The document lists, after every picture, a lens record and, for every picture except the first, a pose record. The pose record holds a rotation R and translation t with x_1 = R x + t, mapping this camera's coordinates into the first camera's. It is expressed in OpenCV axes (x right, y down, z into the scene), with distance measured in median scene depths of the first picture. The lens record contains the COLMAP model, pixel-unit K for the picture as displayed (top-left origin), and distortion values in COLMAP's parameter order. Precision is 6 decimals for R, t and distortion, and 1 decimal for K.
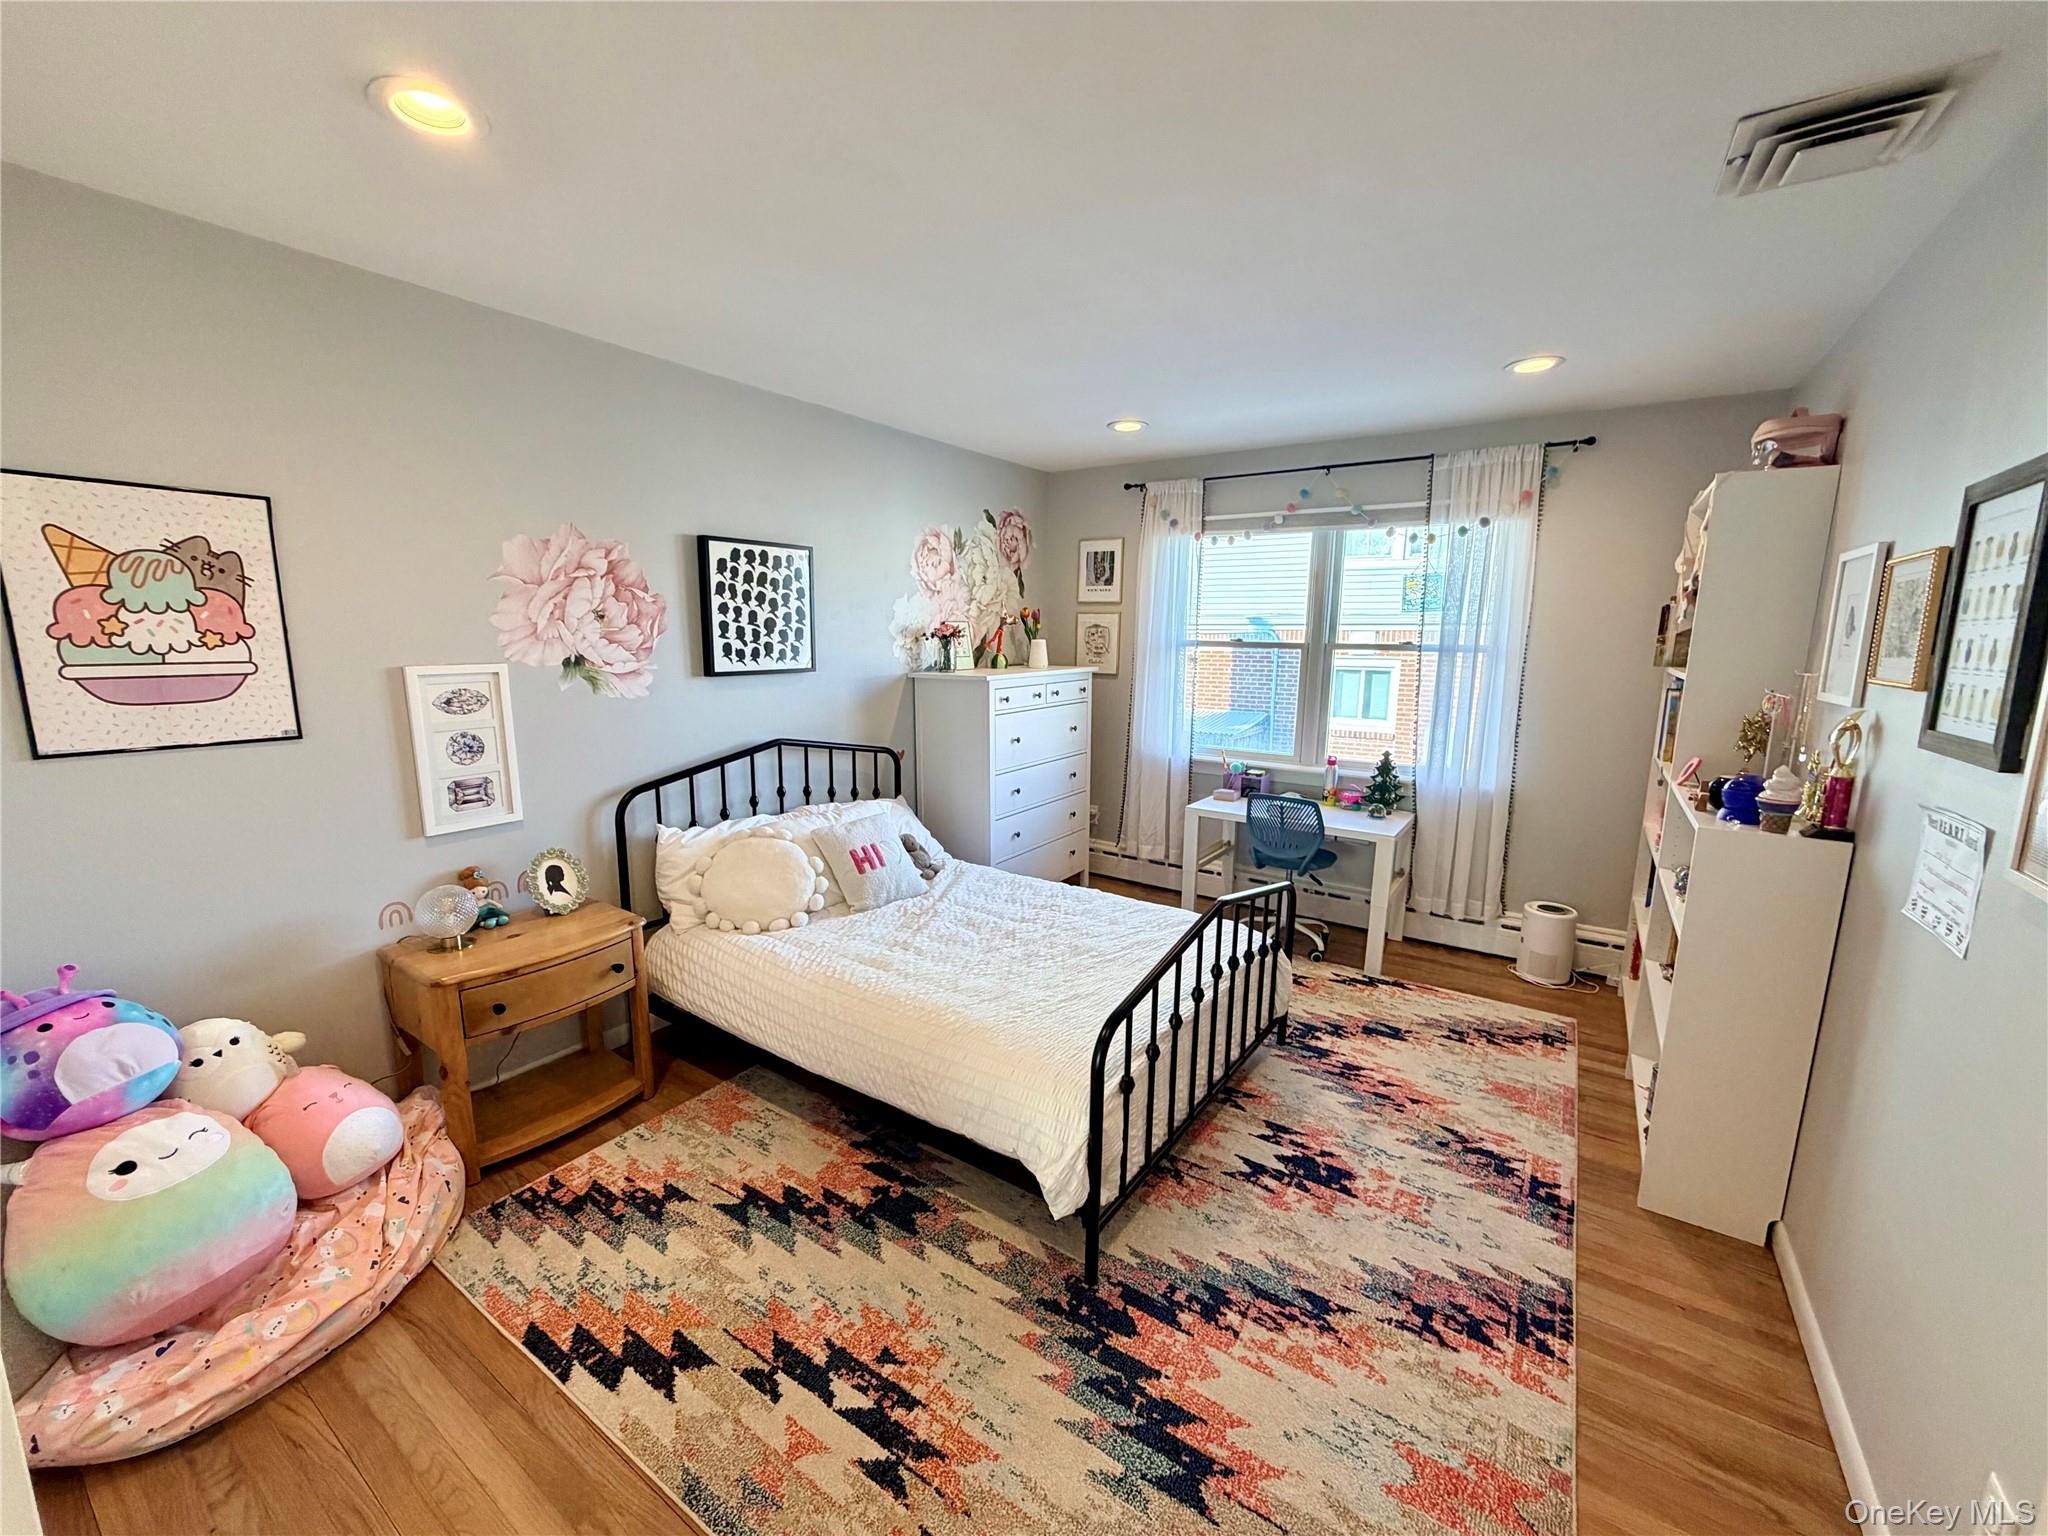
lens RADIAL K [[816.5, 0, 1021.5], [0, 816.5, 770.8], [0, 0, 1]] dist [0.000116, -0.000109]
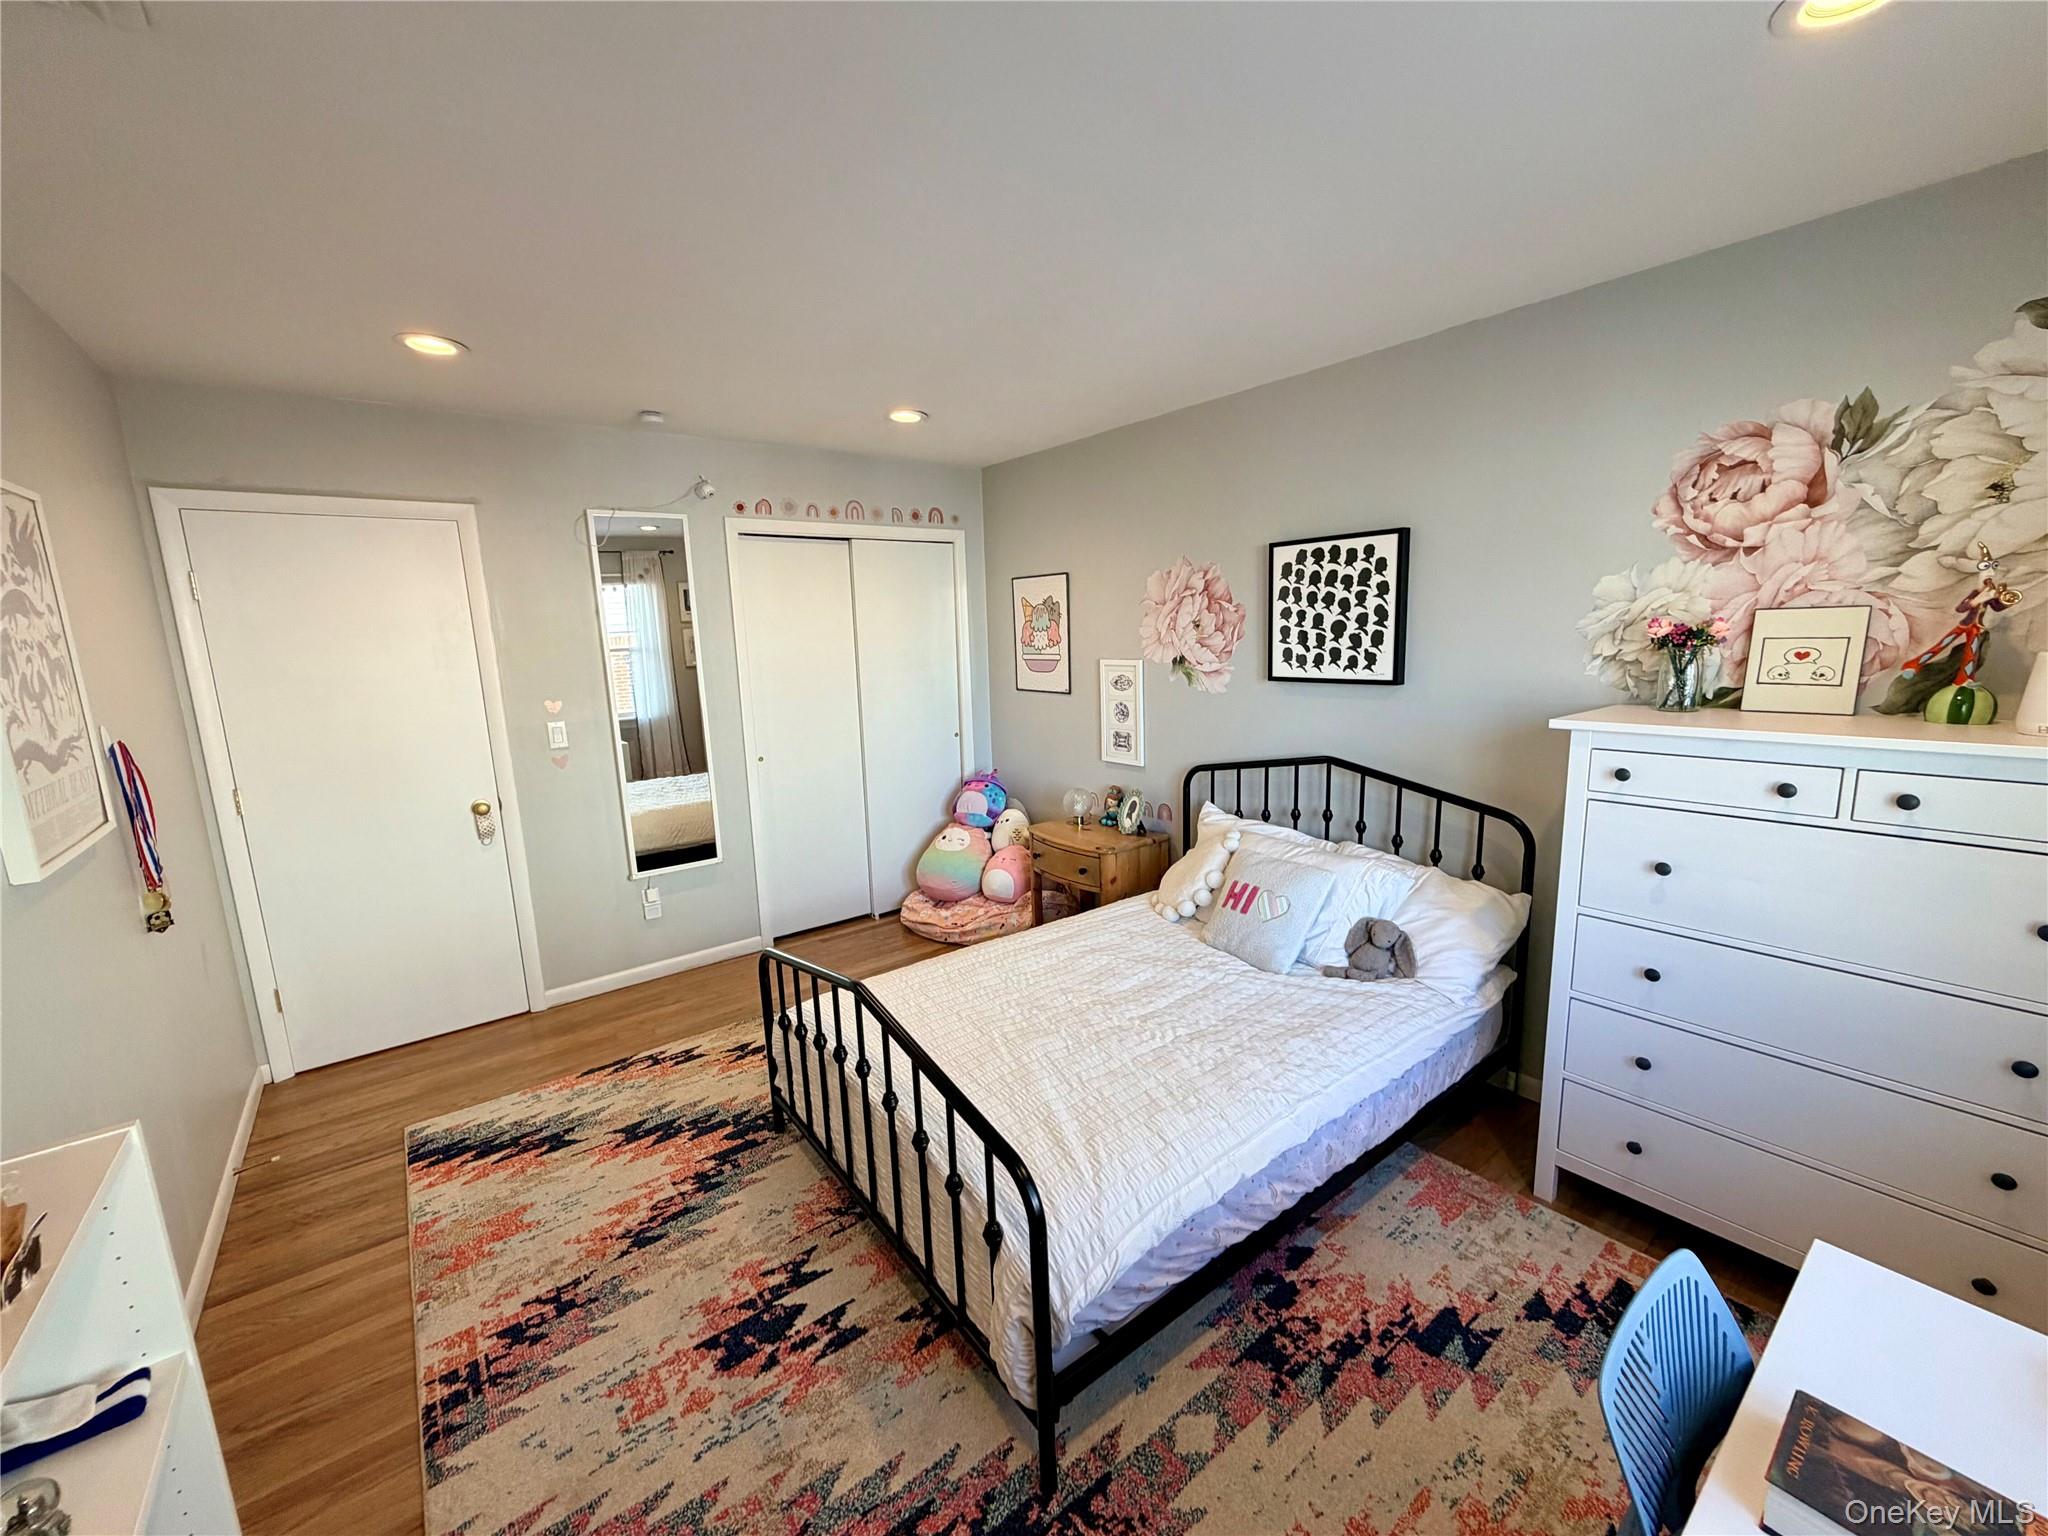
lens RADIAL K [[816.5, 0, 1021.5], [0, 816.5, 770.8], [0, 0, 1]] dist [0.000116, -0.000109]
pose [[-0.313247, 0.166637, -0.934938, 0.754784], [-0.134062, 0.966867, 0.217245, -0.202171], [0.940161, 0.193391, -0.280529, 1.099523]]
